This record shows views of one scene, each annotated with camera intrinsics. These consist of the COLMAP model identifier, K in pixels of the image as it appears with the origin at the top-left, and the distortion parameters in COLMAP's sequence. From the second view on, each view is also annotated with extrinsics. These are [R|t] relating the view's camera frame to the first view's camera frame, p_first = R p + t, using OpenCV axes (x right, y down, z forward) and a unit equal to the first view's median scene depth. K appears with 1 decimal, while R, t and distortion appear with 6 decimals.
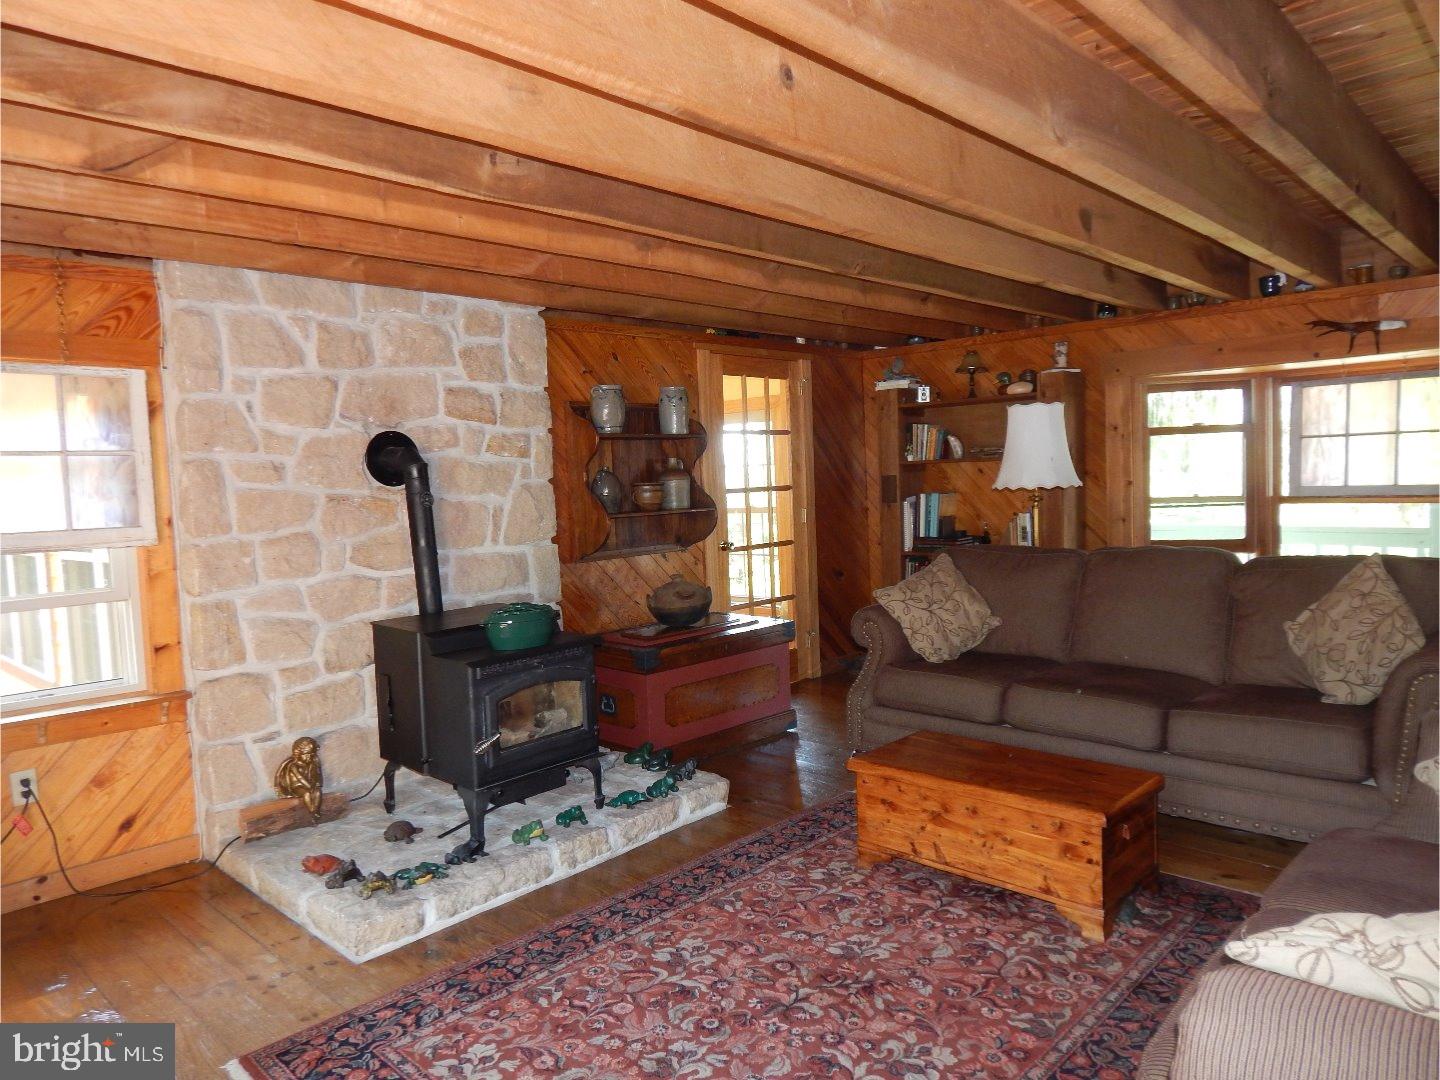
lens RADIAL K [[951.7, 0, 714.2], [0, 951.7, 547.4], [0, 0, 1]] dist [-0.001215, -0.002811]
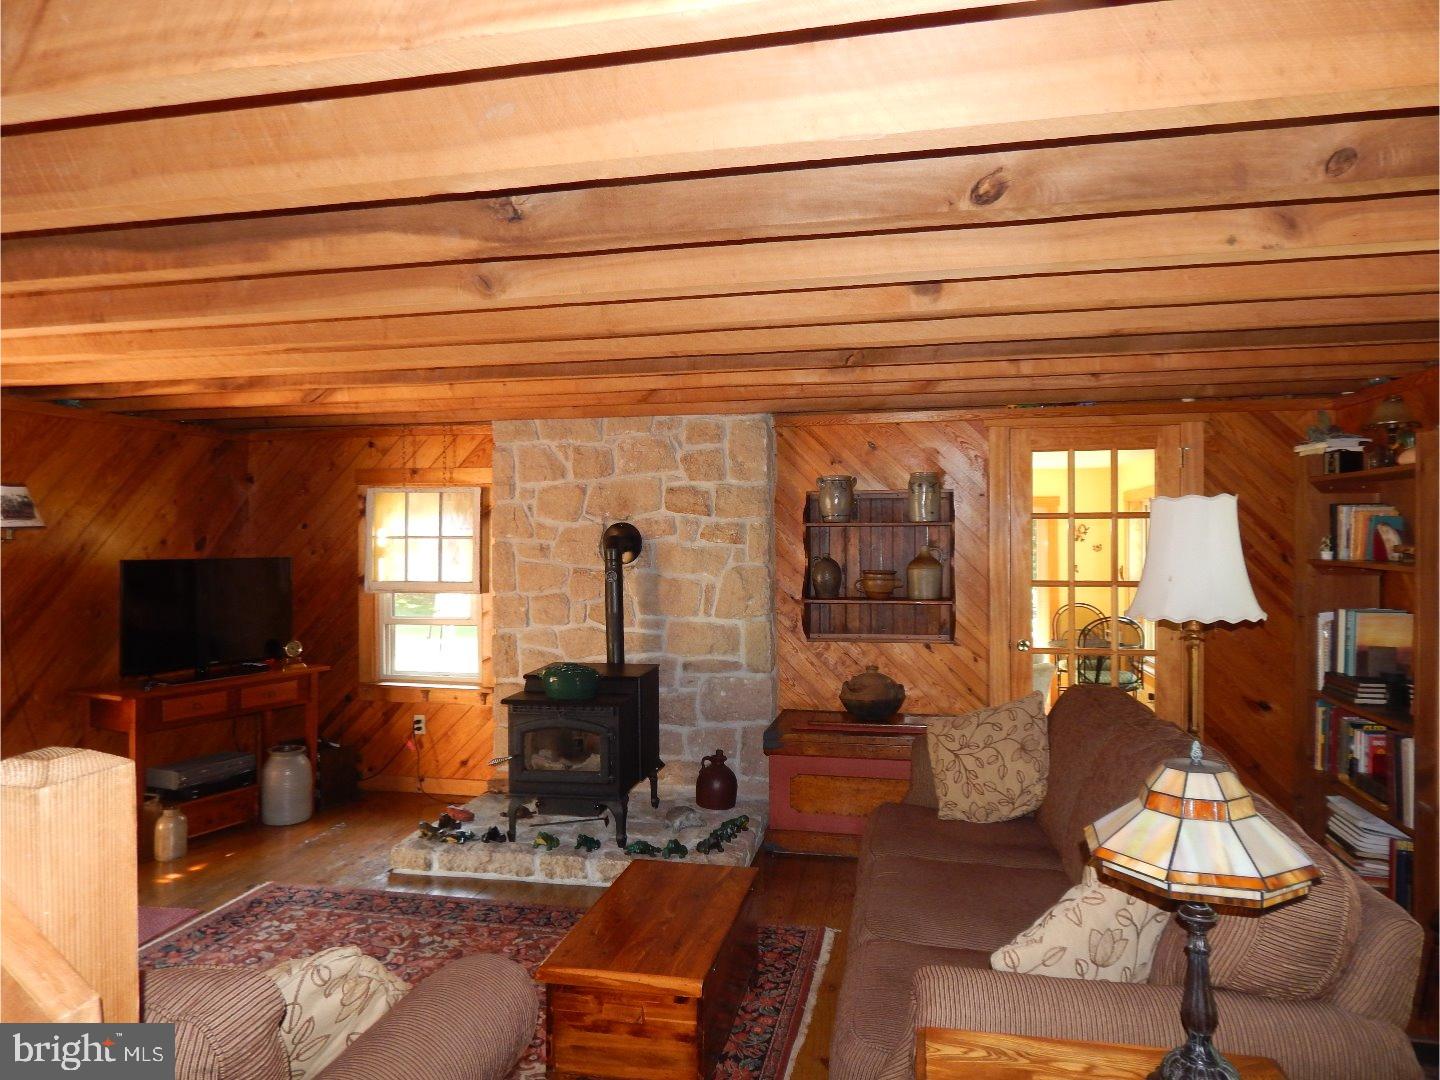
lens RADIAL K [[972.9, 0, 720.0], [0, 972.9, 540.0], [0, 0, 1]] dist [0.010281, -0.000629]
pose [[0.525538, 0.043865, -0.849638, 0.927590], [-0.077261, 0.997004, 0.003684, -0.119010], [0.847255, 0.063708, 0.527353, 0.420182]]
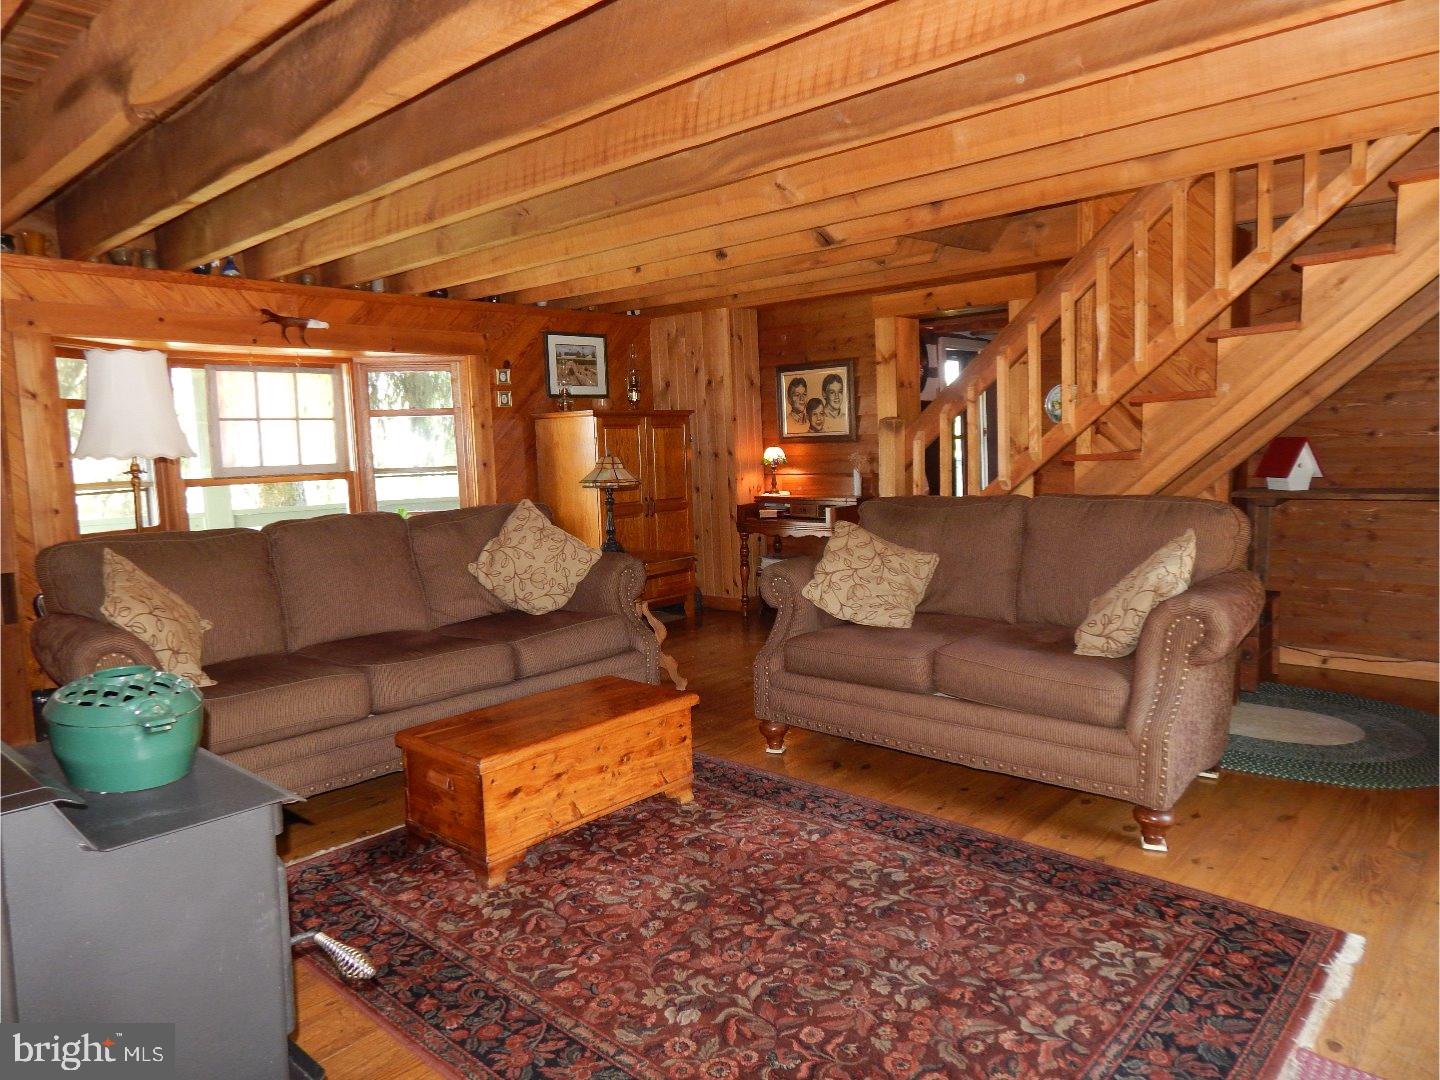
lens RADIAL K [[951.7, 0, 714.2], [0, 951.7, 547.4], [0, 0, 1]] dist [-0.001215, -0.002811]
pose [[-0.031681, -0.071127, 0.996964, -0.561985], [0.108306, 0.991347, 0.074168, 0.002013], [-0.993613, 0.110326, -0.023703, 0.680071]]
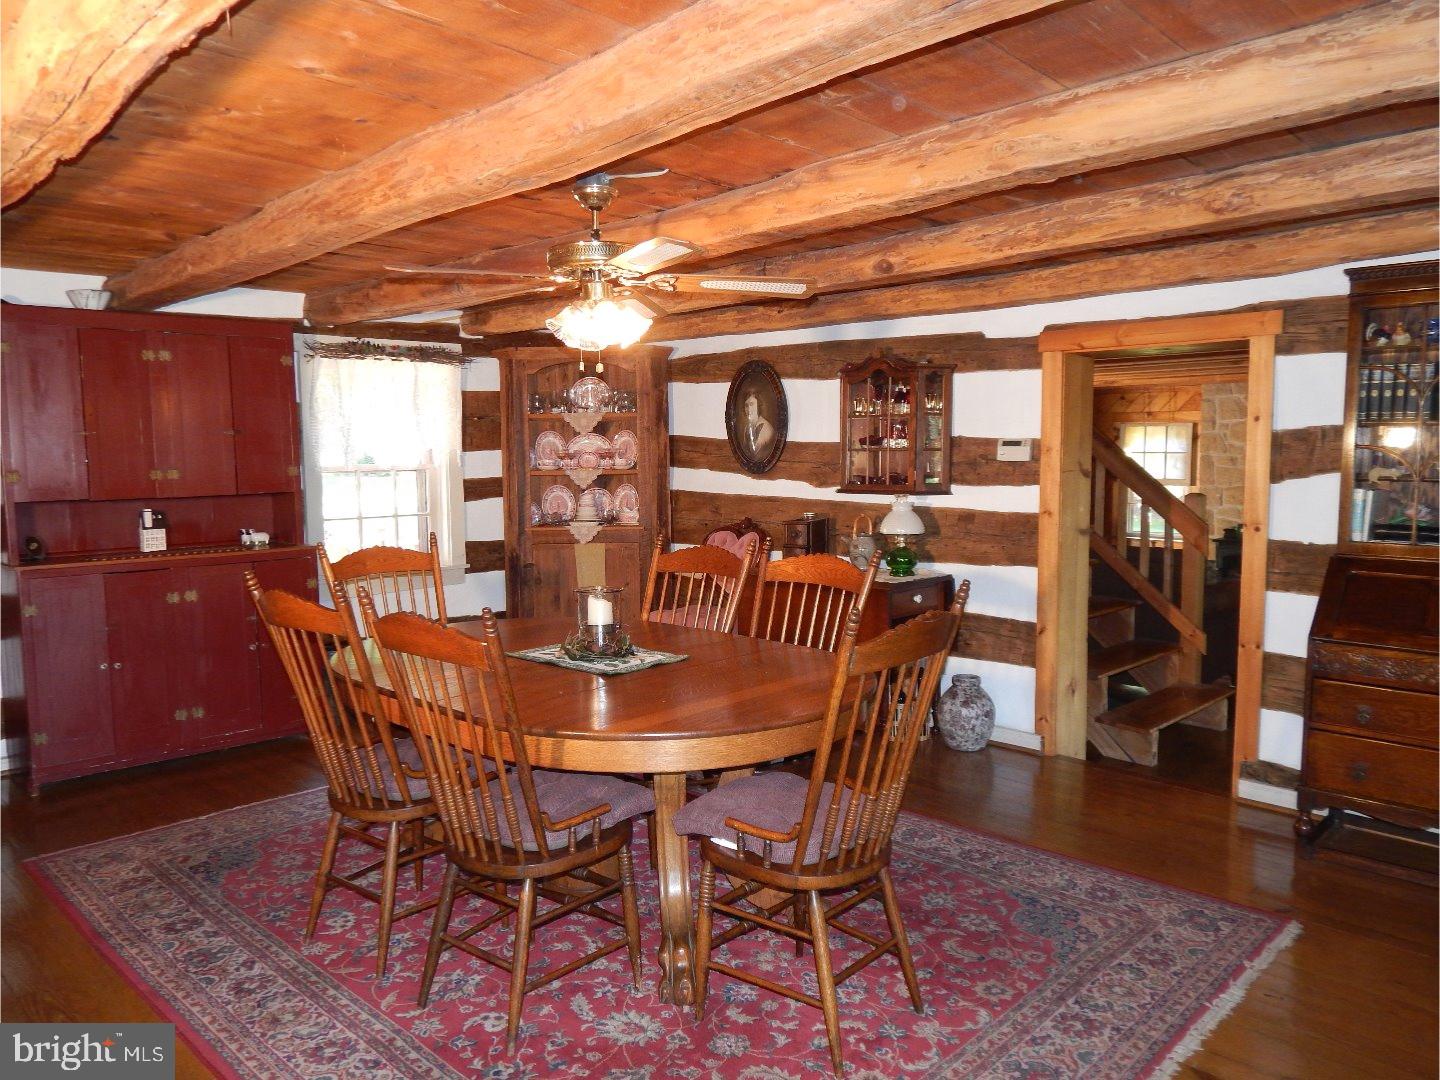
lens RADIAL K [[1050.0, 0, 720.0], [0, 1050.0, 540.0], [0, 0, 1]] dist [-0.000470, -0.000228]
pose [[-0.044165, 0.127093, -0.990907, 2.237918], [-0.059867, 0.989756, 0.129613, -0.144622], [0.997229, 0.065047, -0.036104, -0.207309]]
